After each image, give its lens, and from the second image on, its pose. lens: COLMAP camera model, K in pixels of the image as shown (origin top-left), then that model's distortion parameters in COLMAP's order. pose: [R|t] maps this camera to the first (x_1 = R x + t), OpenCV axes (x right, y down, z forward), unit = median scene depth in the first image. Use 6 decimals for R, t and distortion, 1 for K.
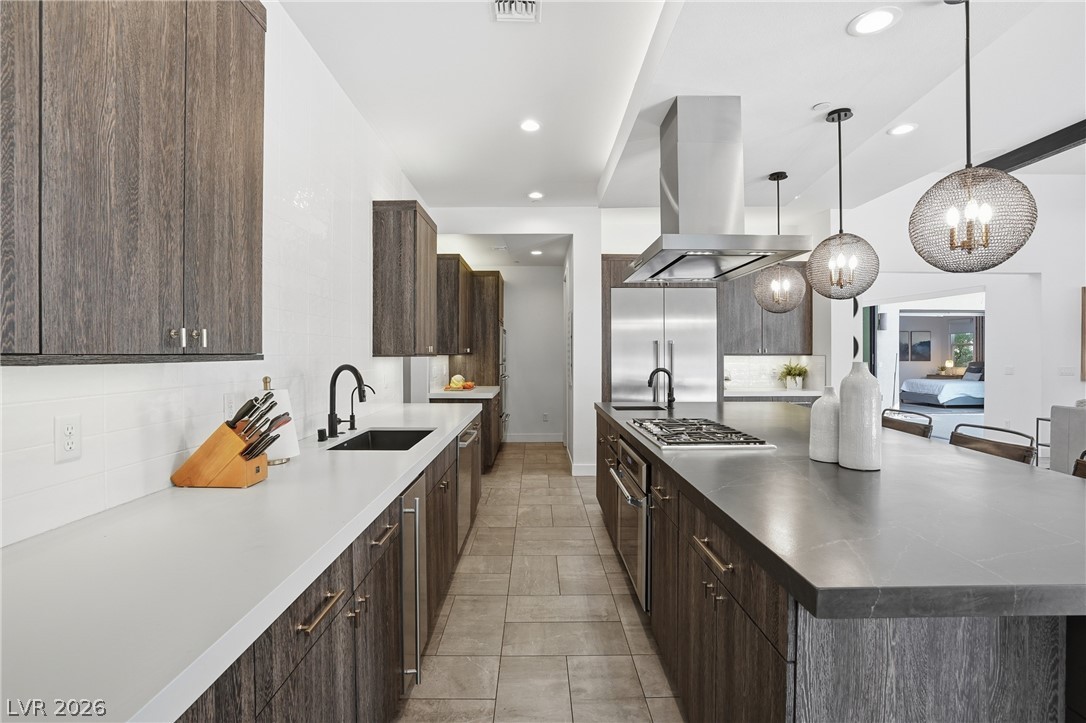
lens RADIAL K [[520.4, 0, 544.8], [0, 520.4, 348.6], [0, 0, 1]] dist [-0.061369, 0.021309]
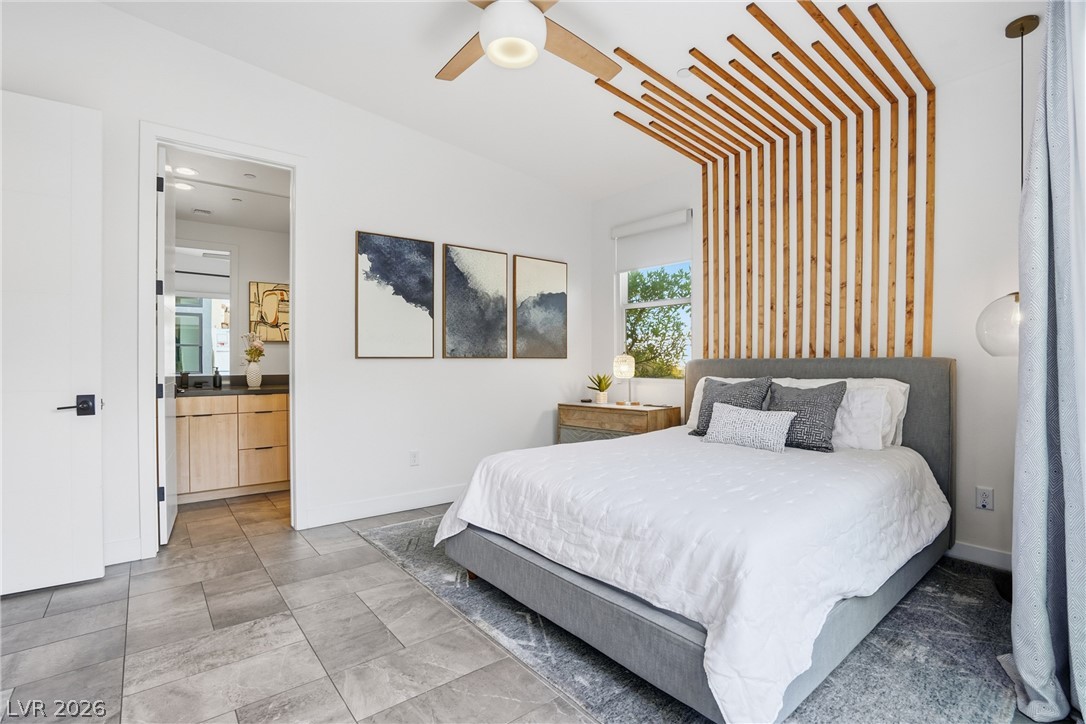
lens RADIAL K [[506.7, 0, 543.0], [0, 506.7, 362.0], [0, 0, 1]] dist [-0.055000, 0.018744]
pose [[0.780919, 0.000163, 0.624632, 0.559657], [-0.007179, 0.999936, 0.008715, 0.024199], [-0.624591, -0.011290, 0.780870, 0.769195]]
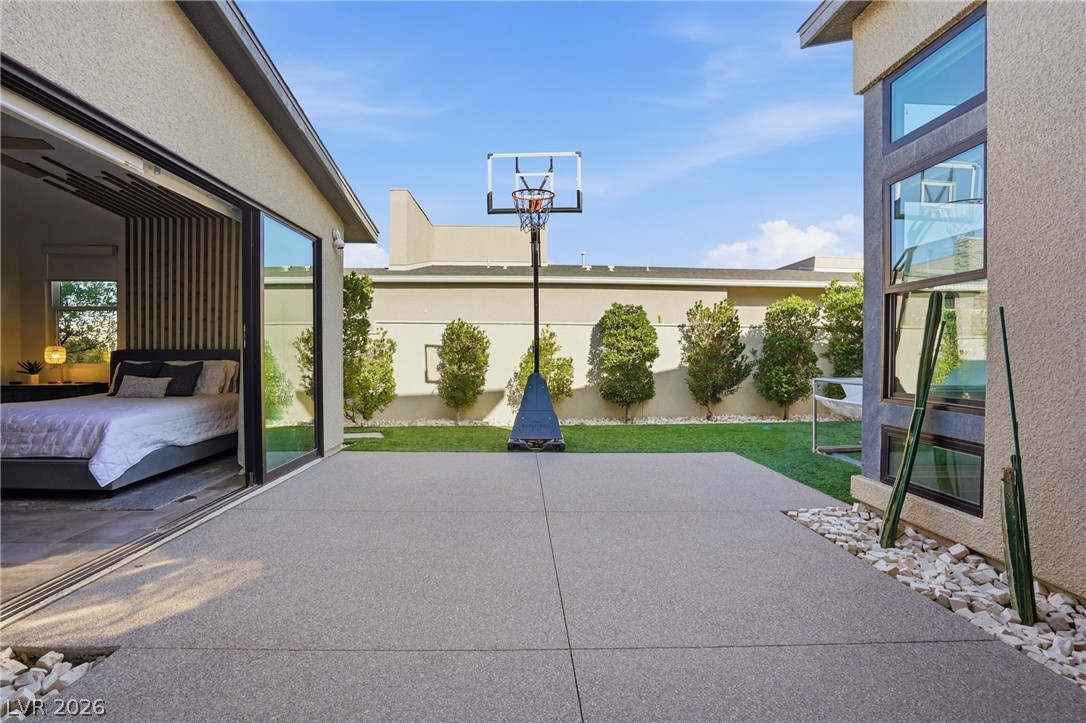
lens RADIAL K [[506.7, 0, 543.0], [0, 506.7, 361.5], [0, 0, 1]] dist [-0.055000, 0.018744]
pose [[-0.027669, -0.017525, 0.999463, 0.400987], [-0.012727, 0.999771, 0.017178, 0.023020], [-0.999536, -0.012245, -0.027886, 0.611823]]
